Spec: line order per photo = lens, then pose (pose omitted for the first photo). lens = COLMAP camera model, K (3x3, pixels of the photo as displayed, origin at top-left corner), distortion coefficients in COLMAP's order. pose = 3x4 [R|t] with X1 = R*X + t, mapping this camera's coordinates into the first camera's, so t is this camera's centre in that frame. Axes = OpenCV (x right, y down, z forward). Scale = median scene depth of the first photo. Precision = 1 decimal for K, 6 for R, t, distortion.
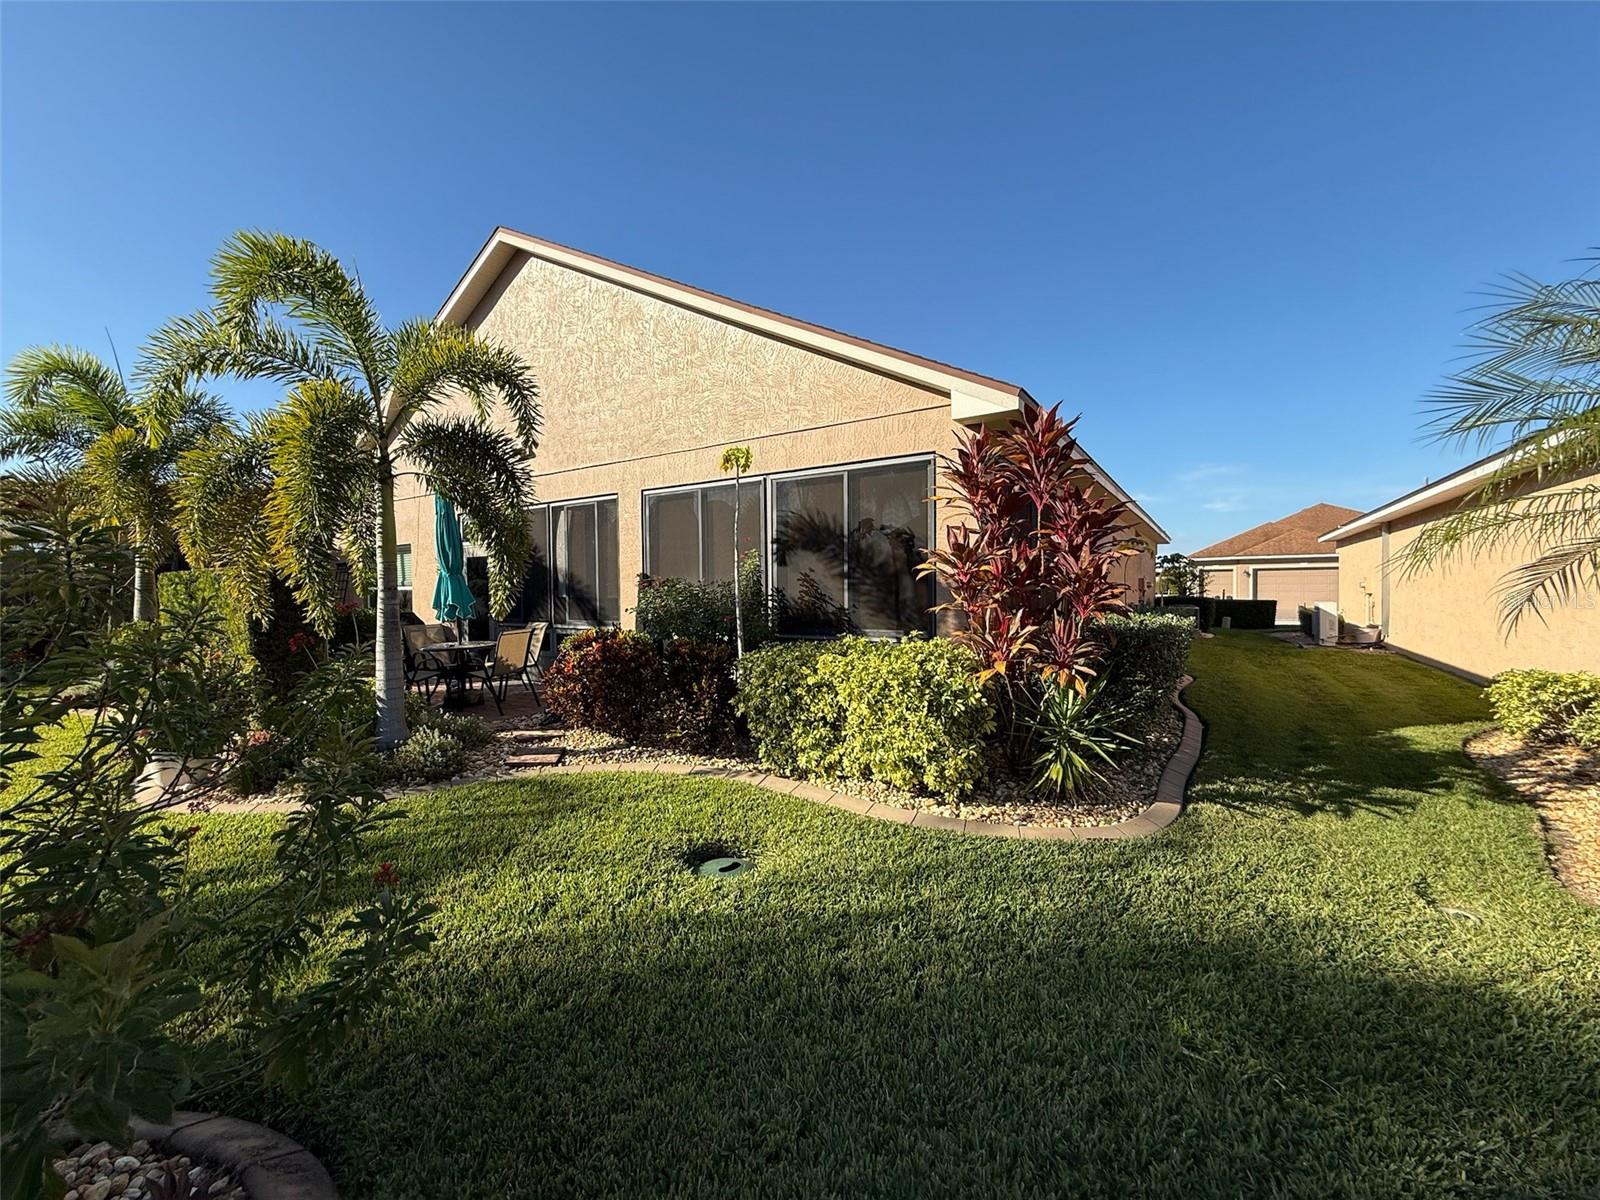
lens RADIAL K [[633.5, 0, 800.0], [0, 633.5, 600.0], [0, 0, 1]] dist [0.001223, 0.000009]
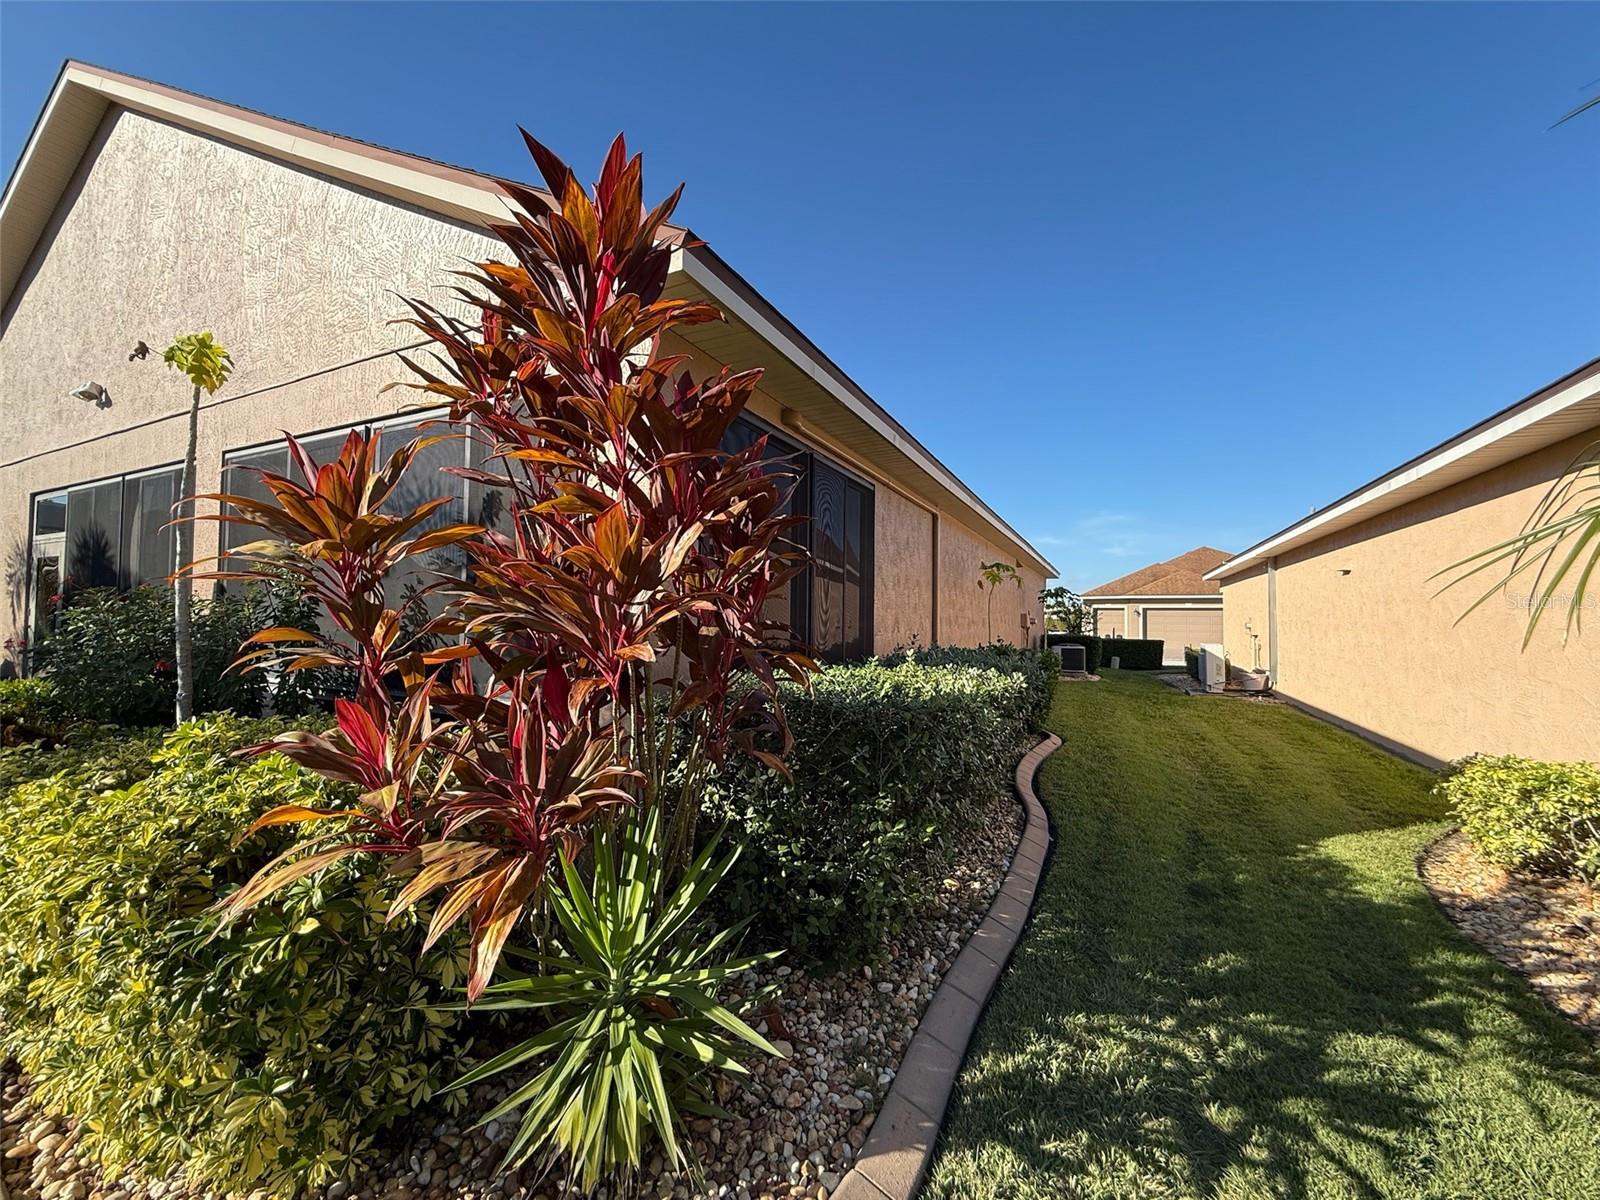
lens RADIAL K [[633.5, 0, 800.0], [0, 633.5, 600.0], [0, 0, 1]] dist [0.001223, 0.000009]
pose [[0.992448, 0.023885, 0.120317, 0.153005], [-0.017841, 0.998536, -0.051059, -0.003005], [-0.121360, 0.048526, 0.991422, 0.194222]]
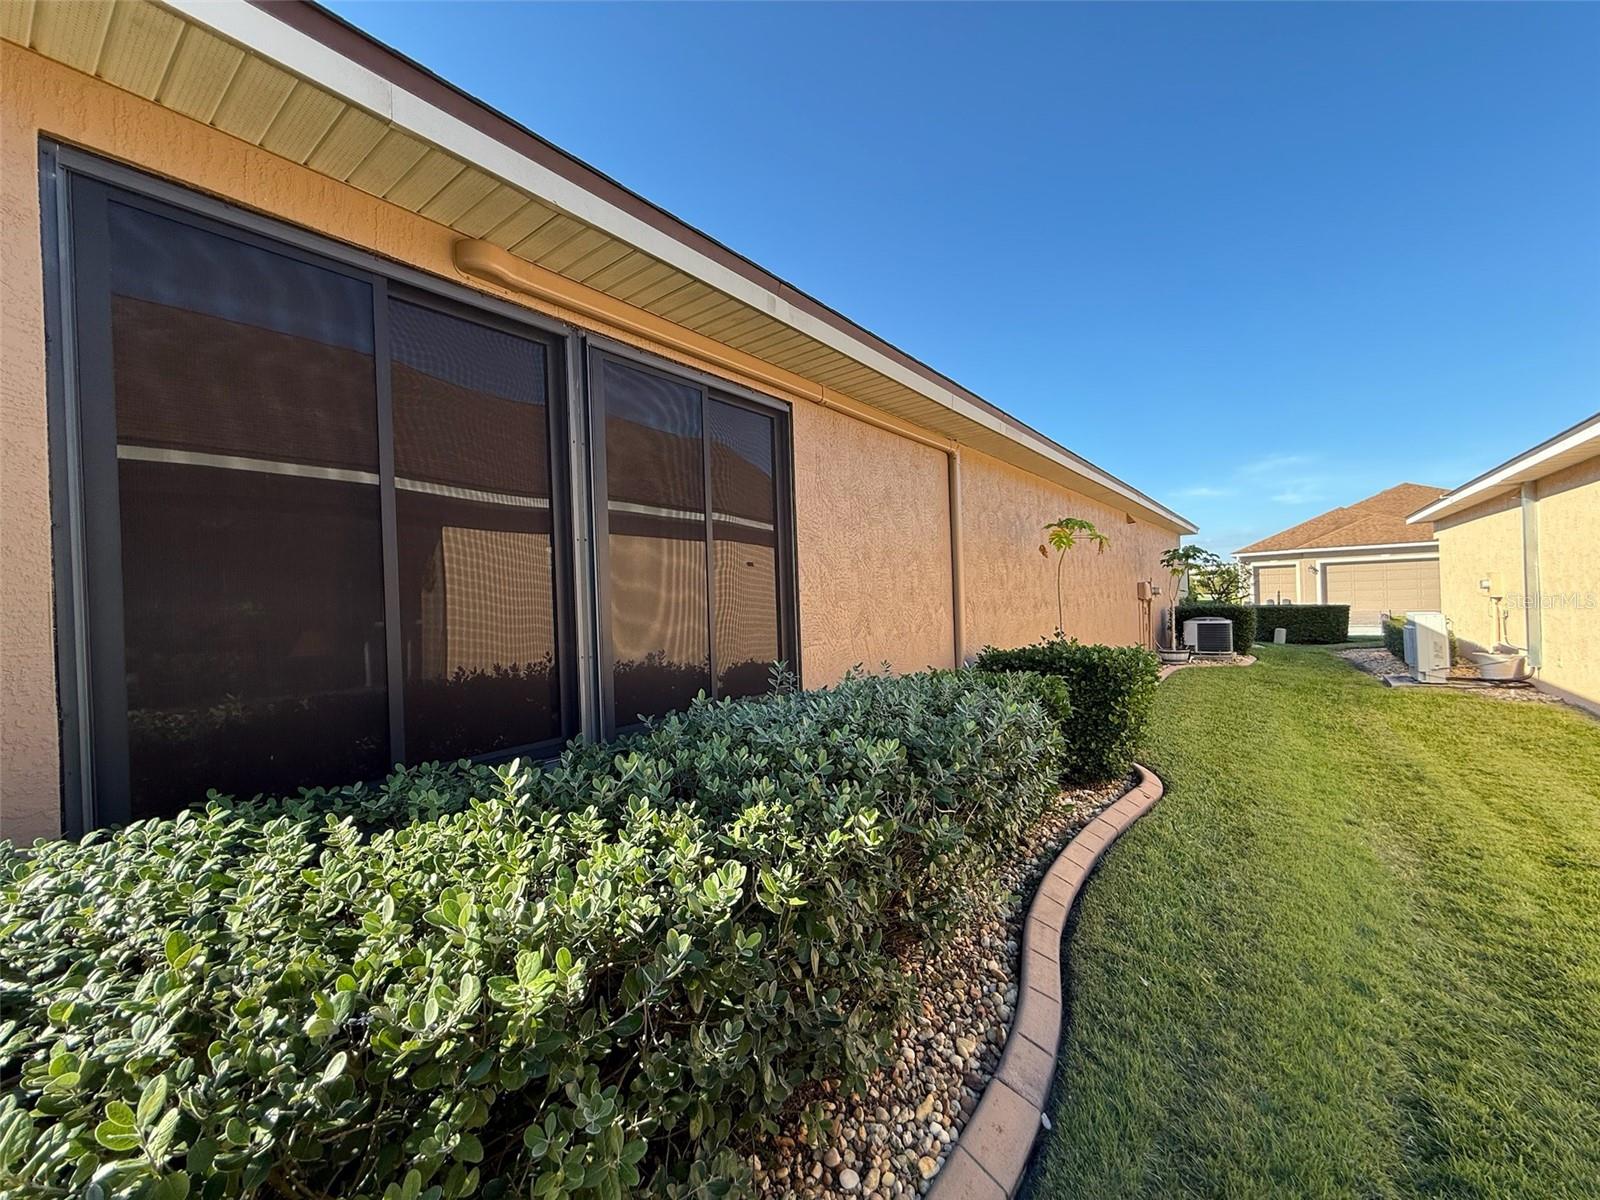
lens RADIAL K [[633.5, 0, 800.0], [0, 633.5, 600.0], [0, 0, 1]] dist [0.001223, 0.000009]
pose [[0.996879, -0.025340, -0.074761, 0.283204], [0.024367, 0.999607, -0.013892, -0.019007], [0.075084, 0.012027, 0.997105, 0.359686]]
